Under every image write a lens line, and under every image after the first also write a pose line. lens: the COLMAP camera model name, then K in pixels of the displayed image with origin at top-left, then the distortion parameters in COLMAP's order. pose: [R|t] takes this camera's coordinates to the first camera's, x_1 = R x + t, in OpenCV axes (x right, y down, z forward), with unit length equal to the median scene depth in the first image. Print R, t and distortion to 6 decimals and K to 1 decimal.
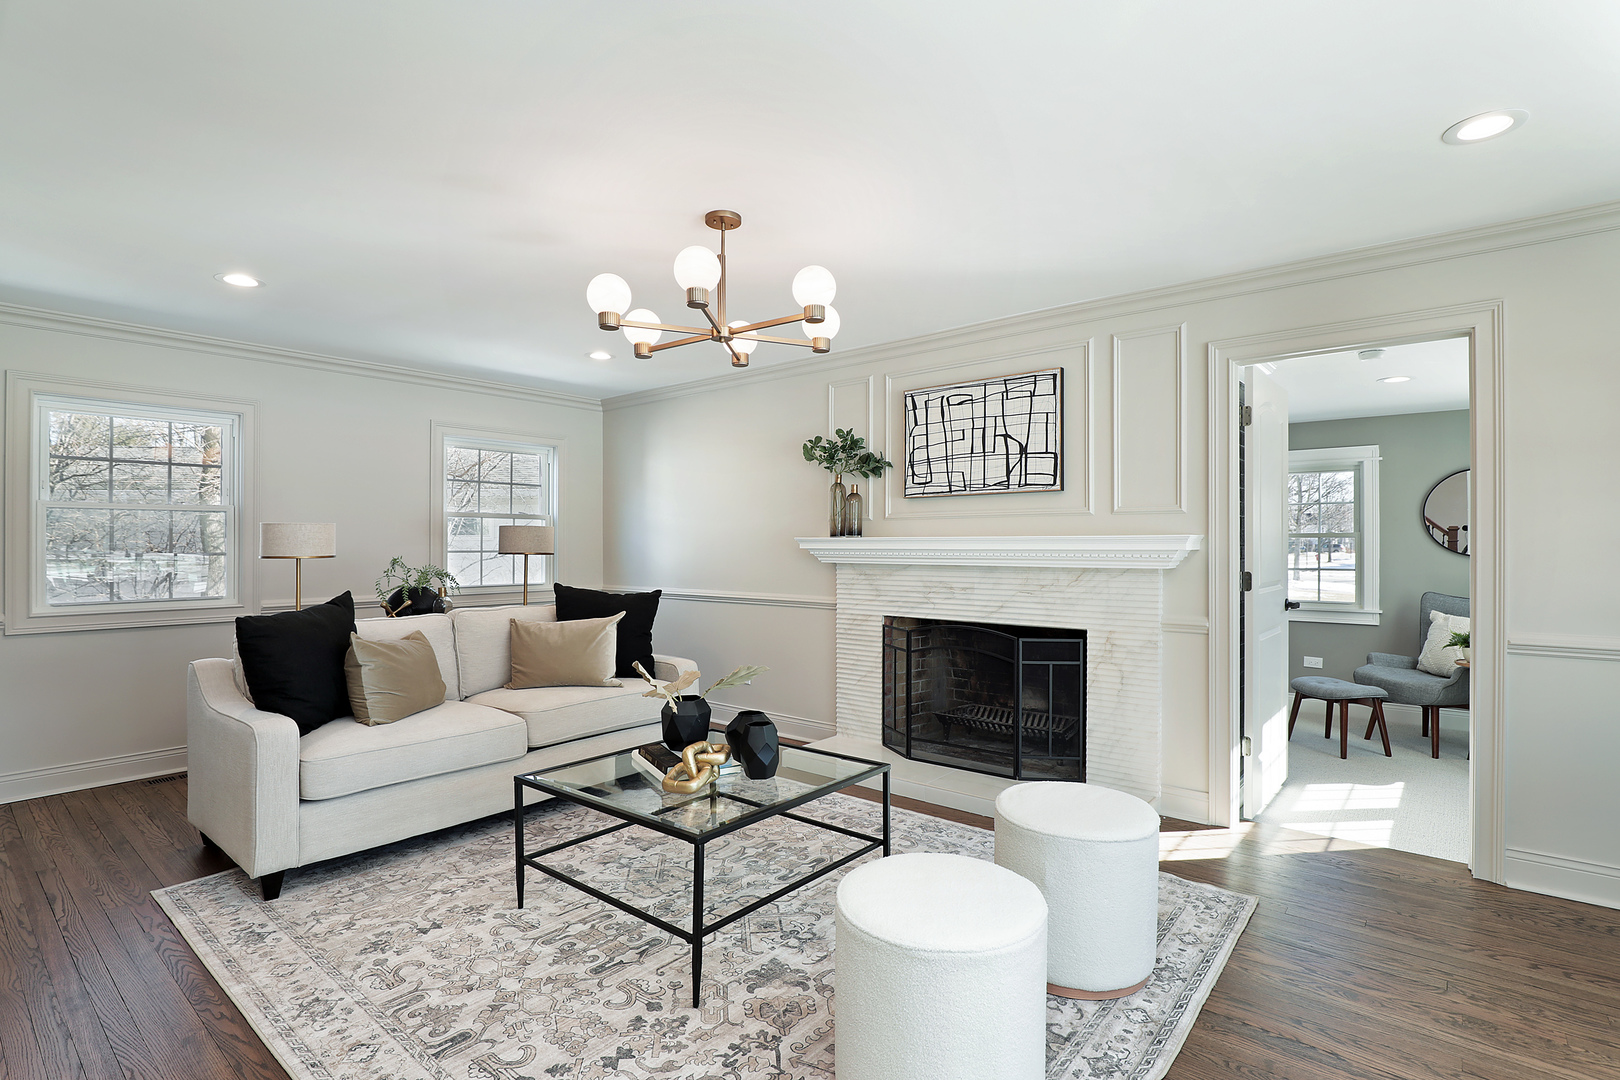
lens RADIAL K [[771.1, 0, 810.0], [0, 771.1, 540.0], [0, 0, 1]] dist [-0.001202, -0.000180]
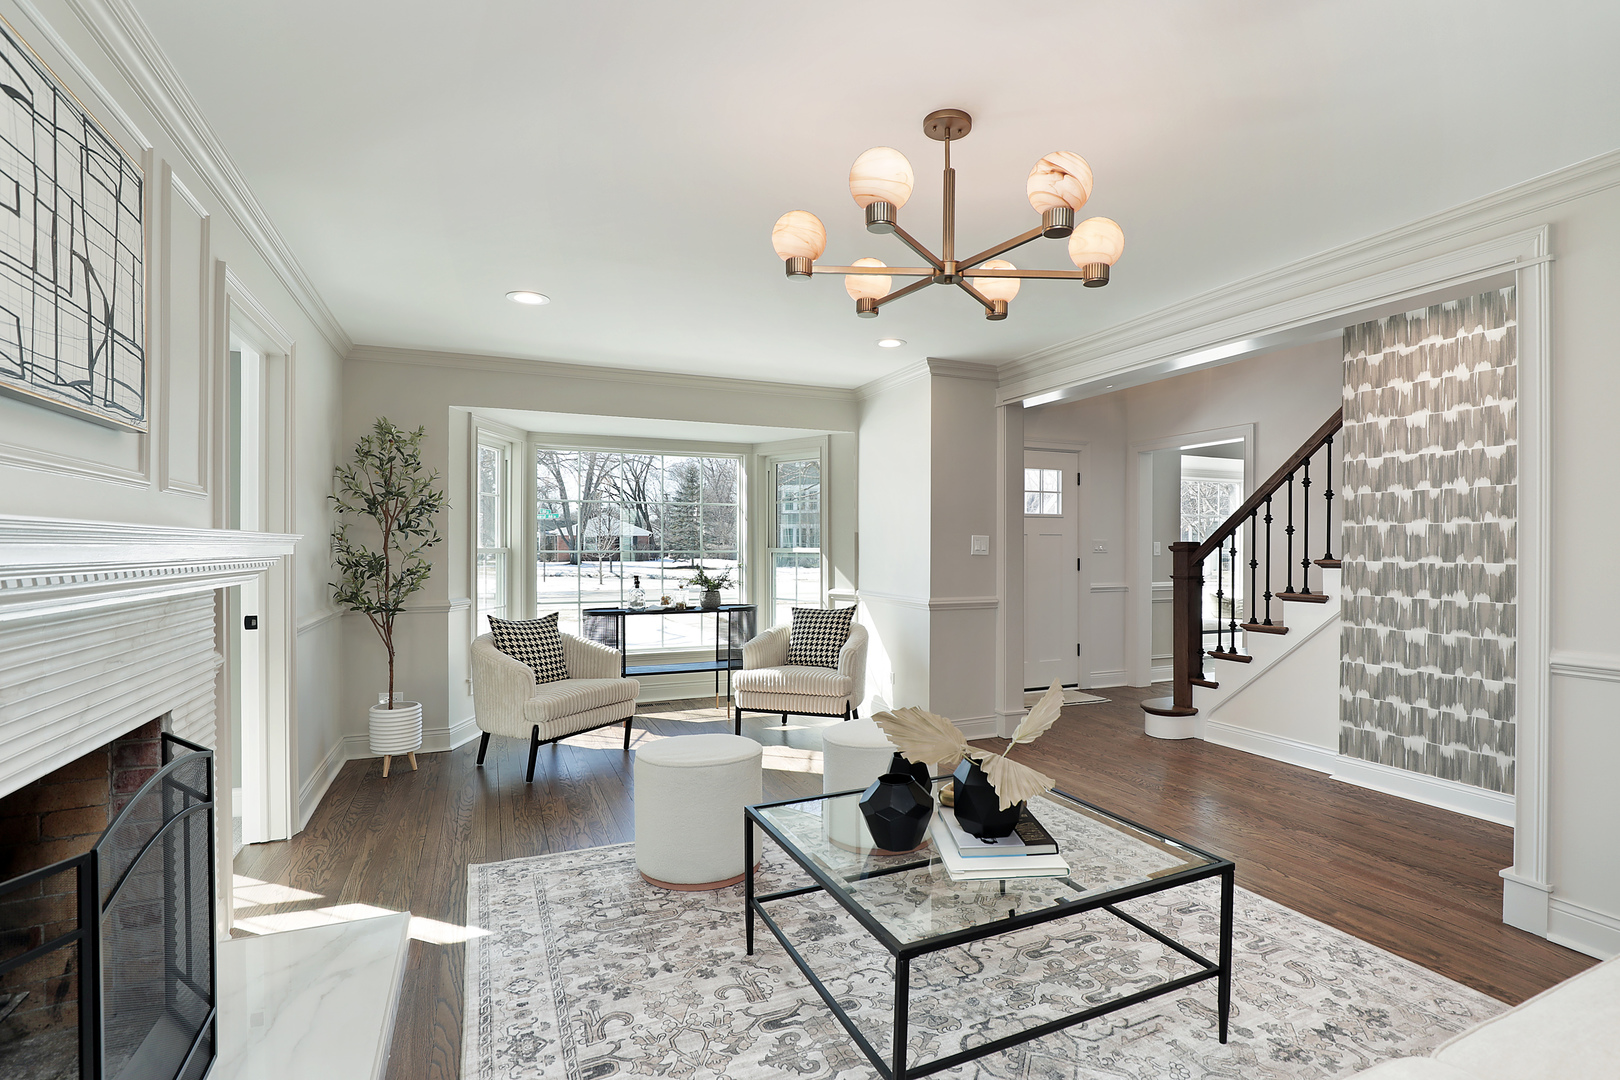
lens RADIAL K [[771.1, 0, 810.0], [0, 771.1, 540.0], [0, 0, 1]] dist [-0.001202, -0.000180]
pose [[-0.879394, 0.005532, 0.476063, -0.415237], [0.003672, 0.999982, -0.004837, 0.011673], [-0.476081, -0.002505, -0.879398, 1.975302]]
